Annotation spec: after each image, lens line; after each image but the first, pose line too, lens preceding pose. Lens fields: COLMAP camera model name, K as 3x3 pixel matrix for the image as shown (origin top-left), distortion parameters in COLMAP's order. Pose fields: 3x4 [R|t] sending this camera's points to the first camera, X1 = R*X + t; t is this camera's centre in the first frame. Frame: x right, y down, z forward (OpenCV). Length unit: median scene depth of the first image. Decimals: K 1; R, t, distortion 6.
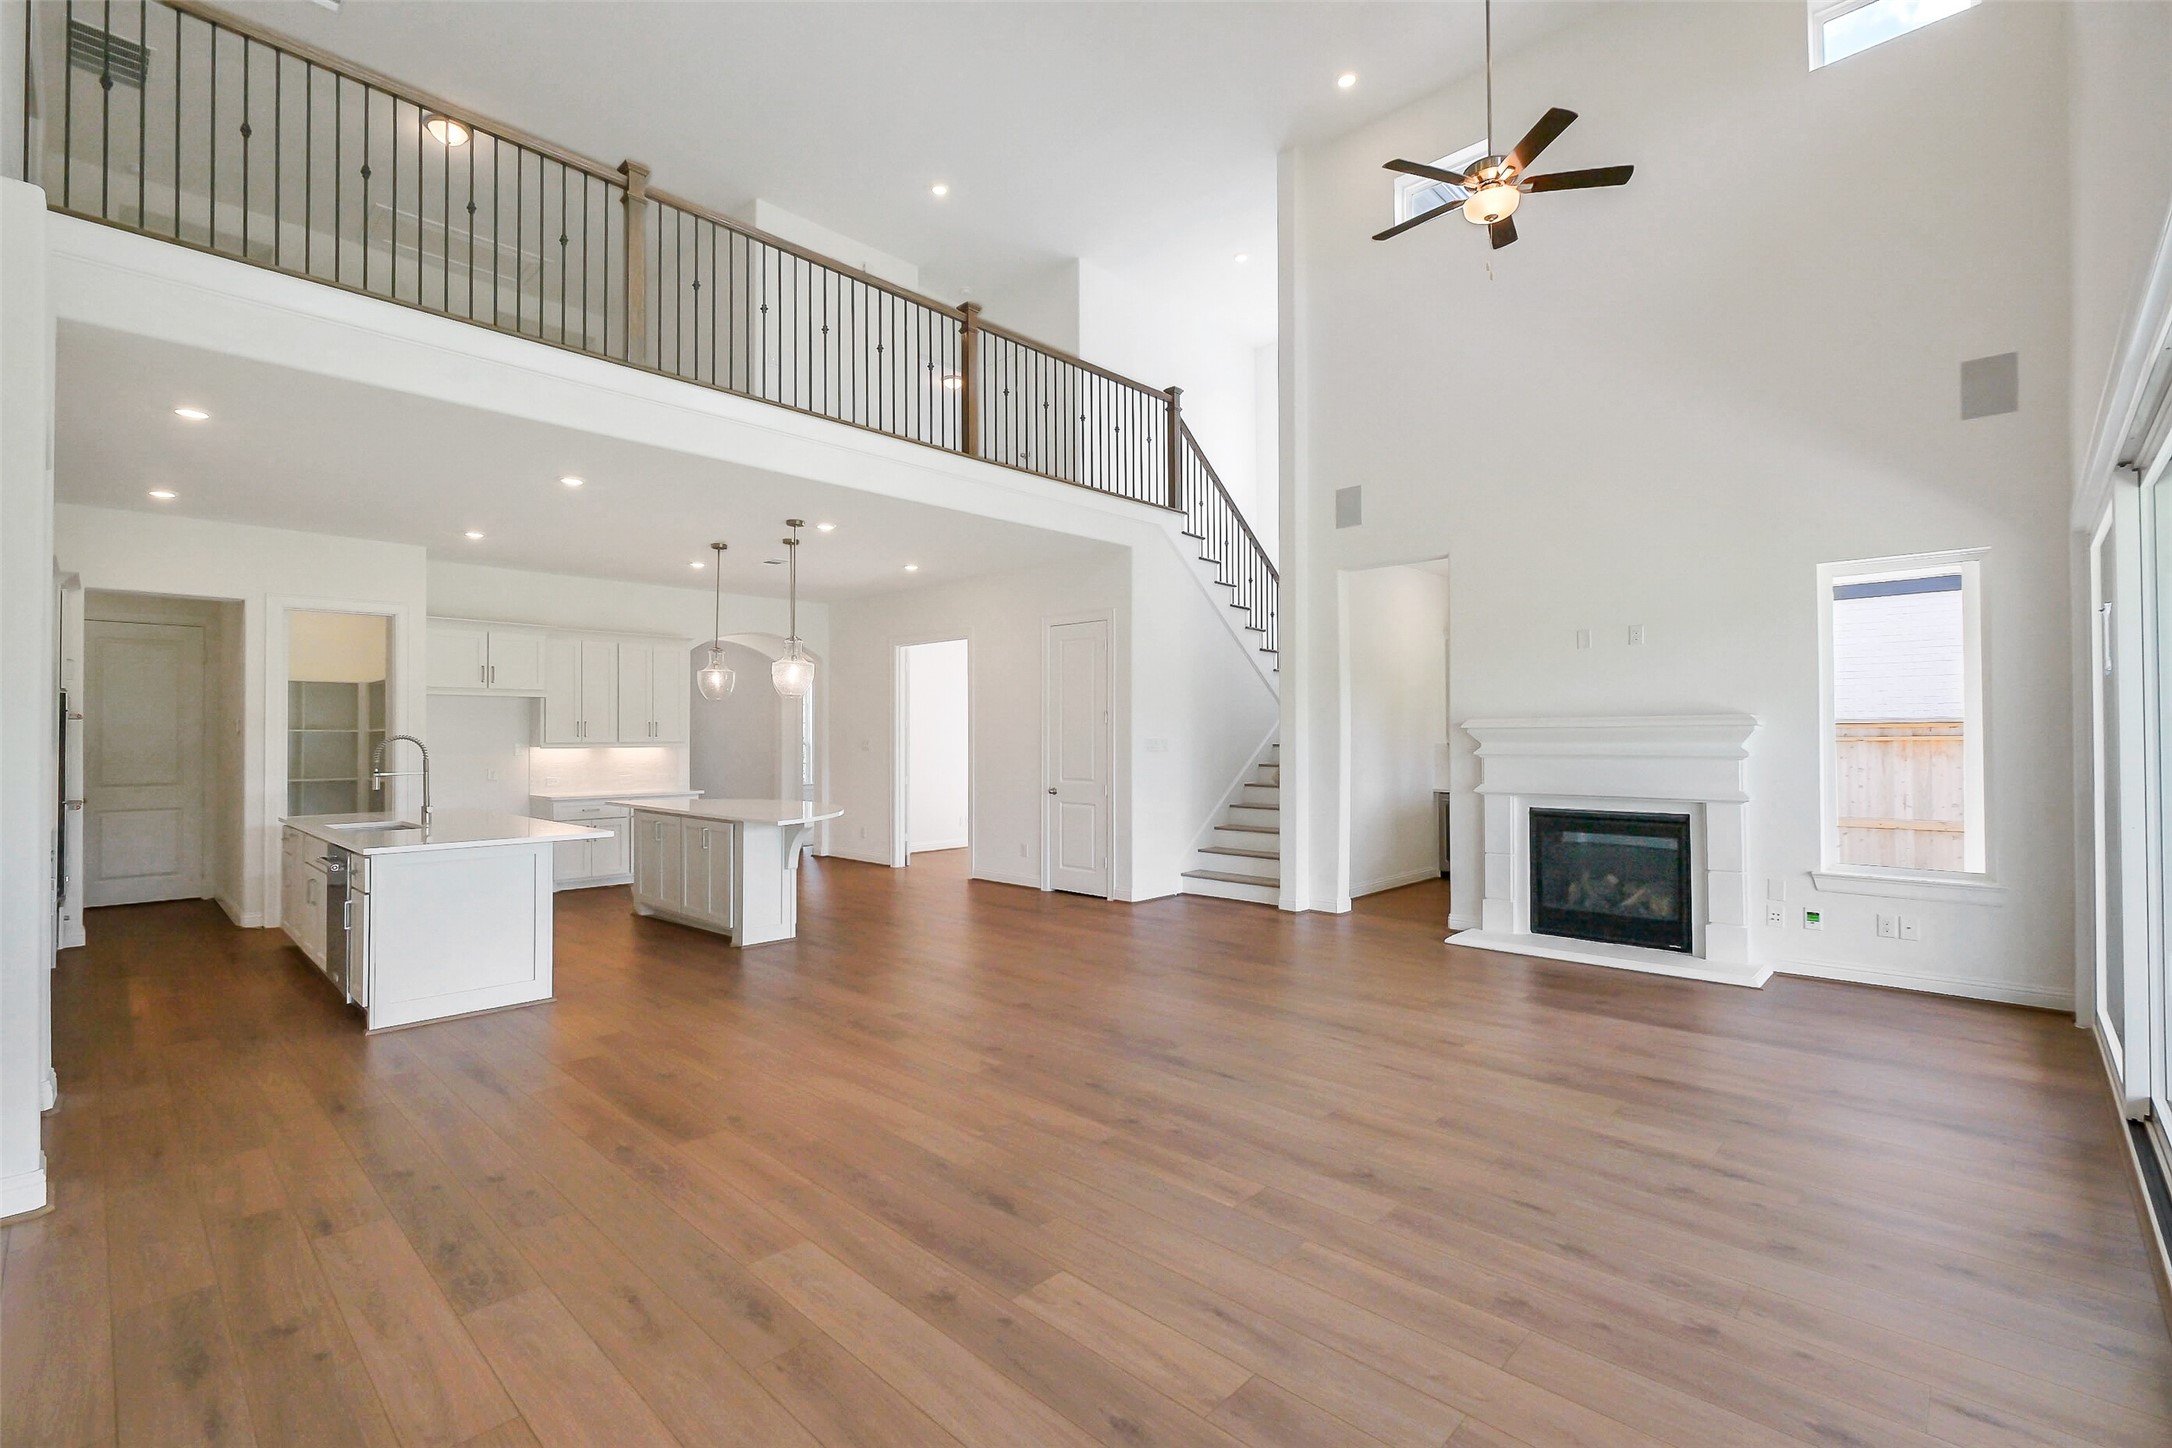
lens RADIAL K [[953.5, 0, 1076.8], [0, 953.5, 720.5], [0, 0, 1]] dist [0.000557, 0.000428]
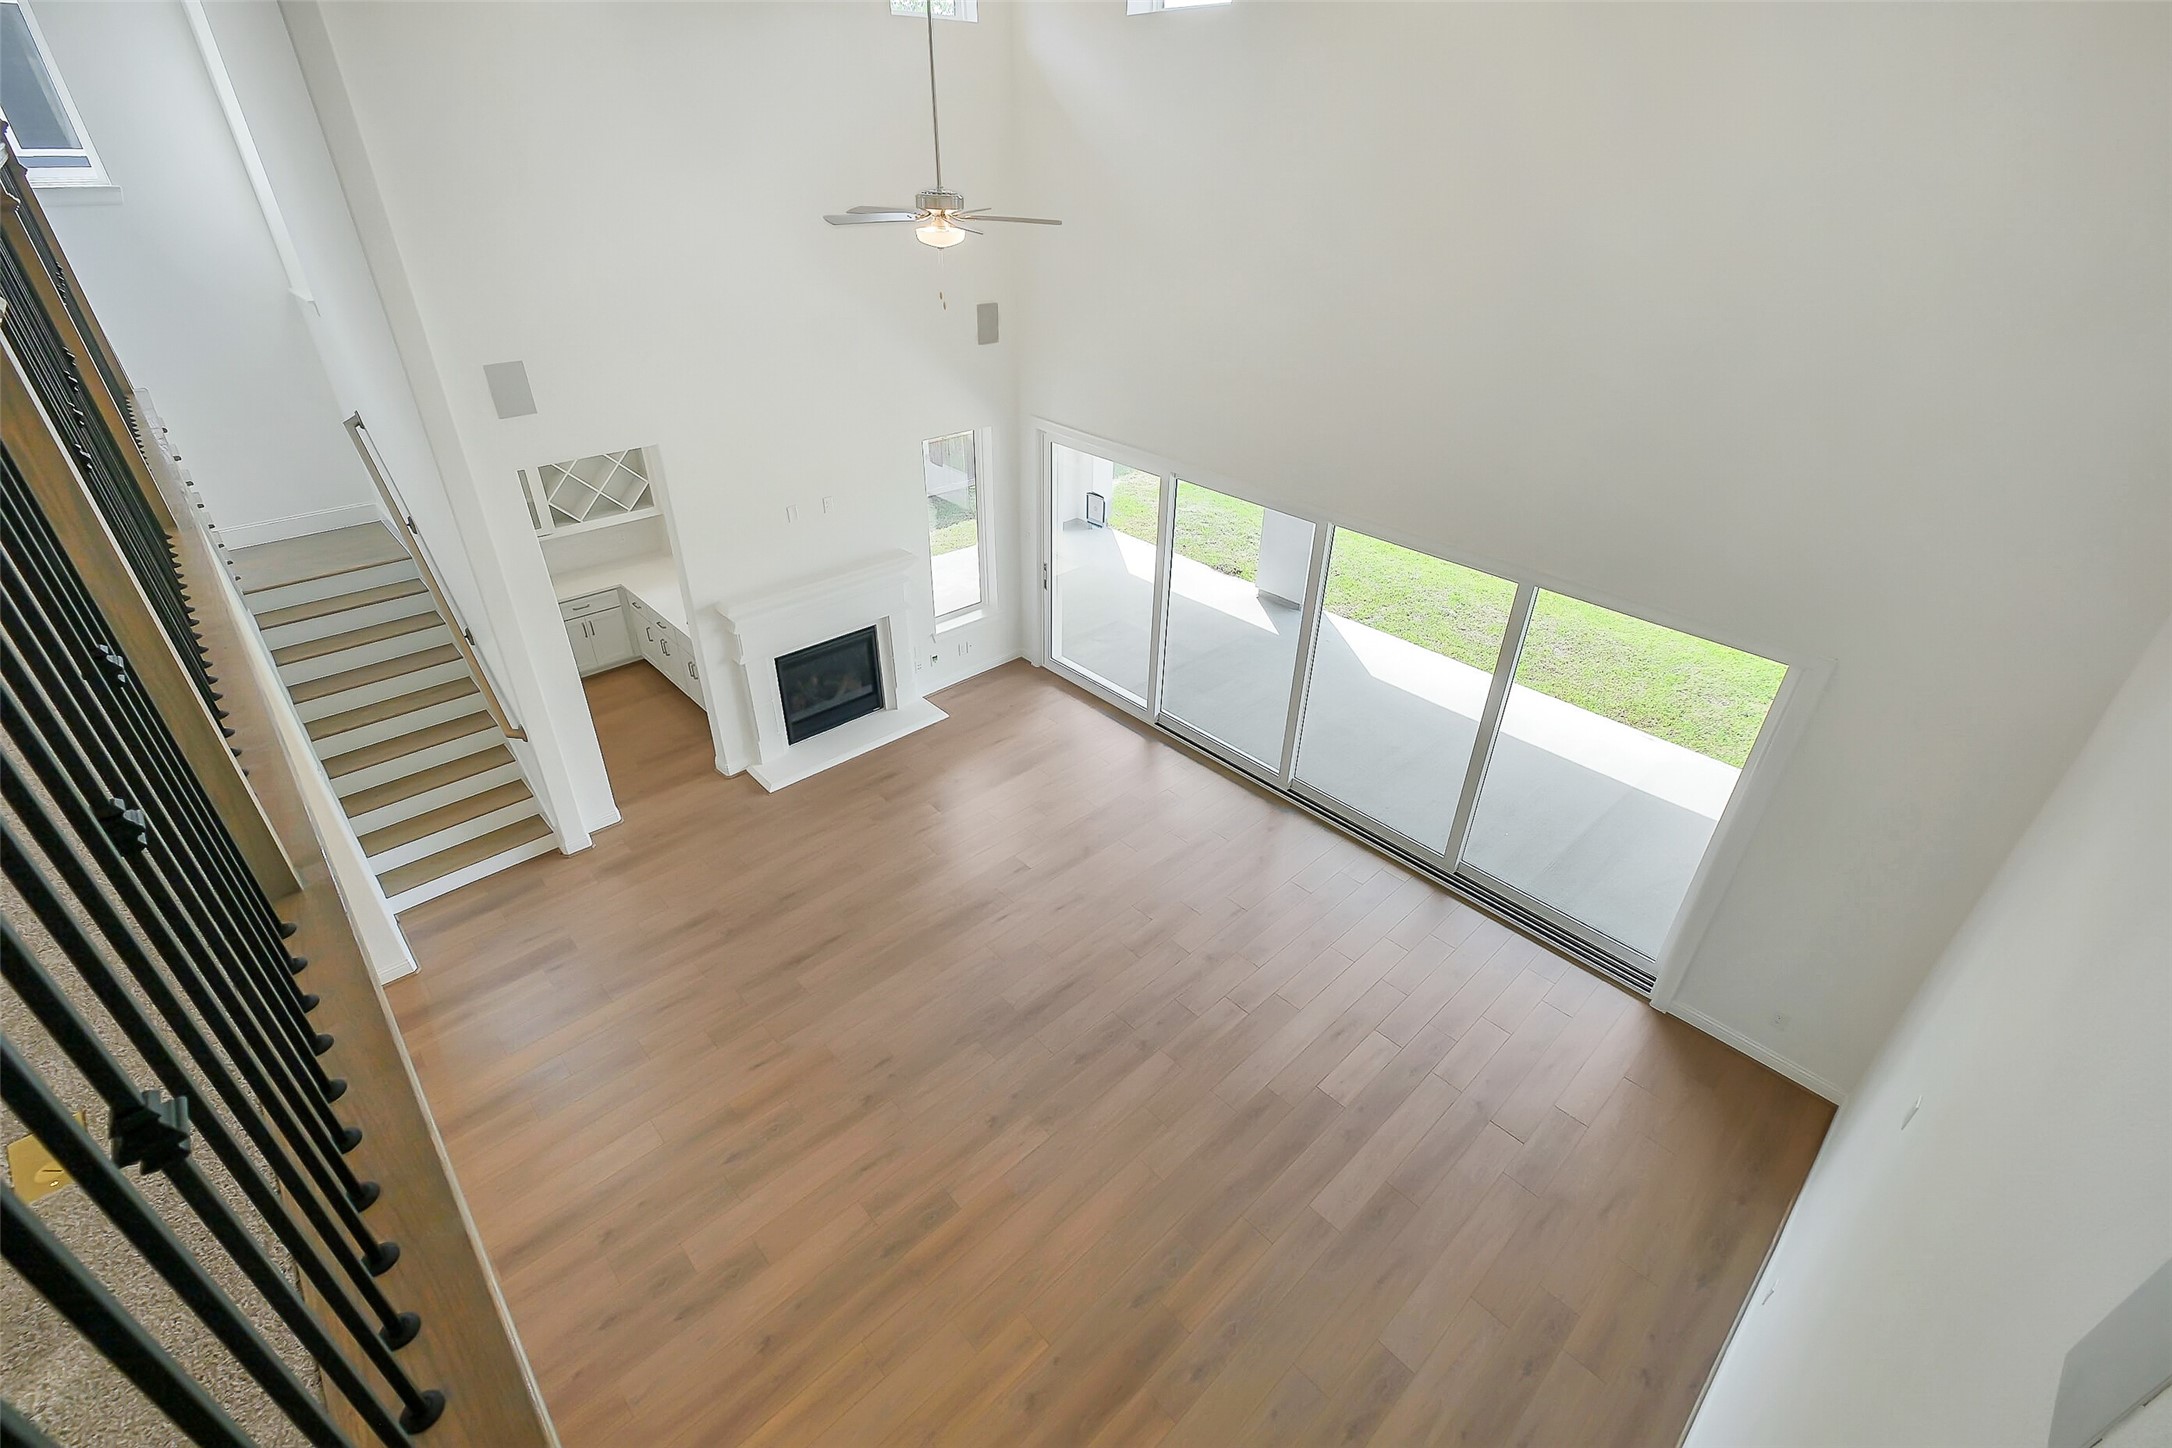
lens RADIAL K [[953.5, 0, 1076.8], [0, 953.5, 720.5], [0, 0, 1]] dist [0.000557, 0.000428]
pose [[0.050960, -0.518656, 0.853463, -0.847567], [-0.038581, 0.852913, 0.520626, -0.719342], [-0.997955, -0.059458, 0.023454, 0.897594]]
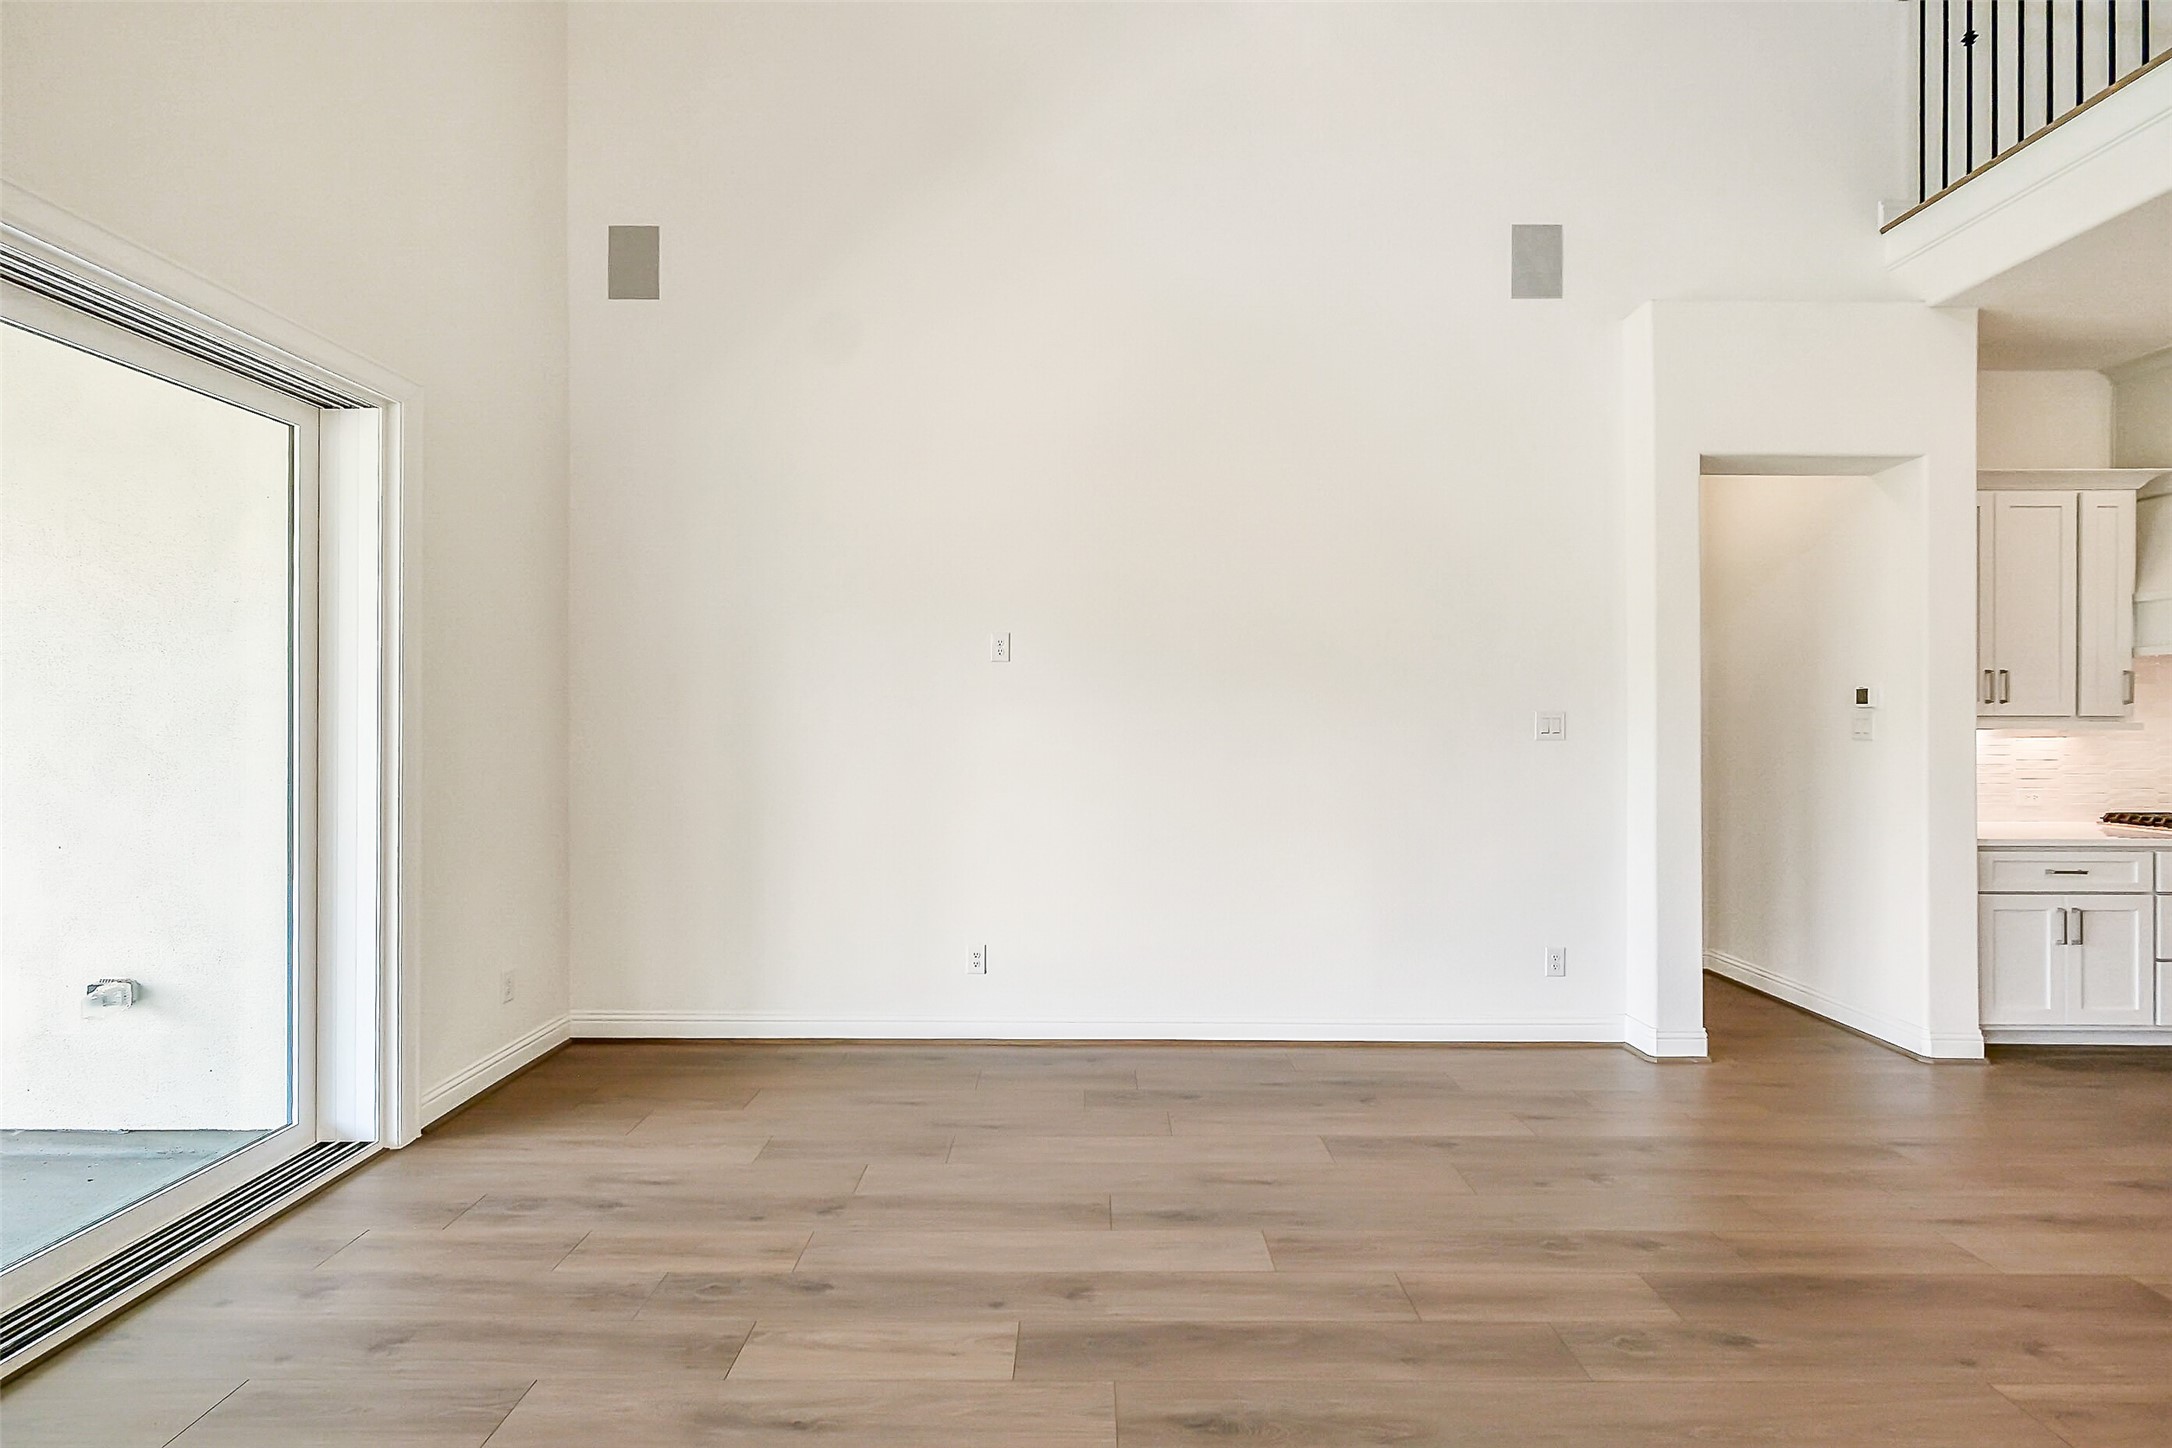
lens RADIAL K [[953.5, 0, 1076.8], [0, 953.5, 720.5], [0, 0, 1]] dist [0.000557, 0.000428]
pose [[-0.722337, 0.003785, -0.691531, 0.284918], [0.013595, 0.999869, -0.008728, 0.025378], [0.691408, -0.015706, -0.722294, 0.940753]]
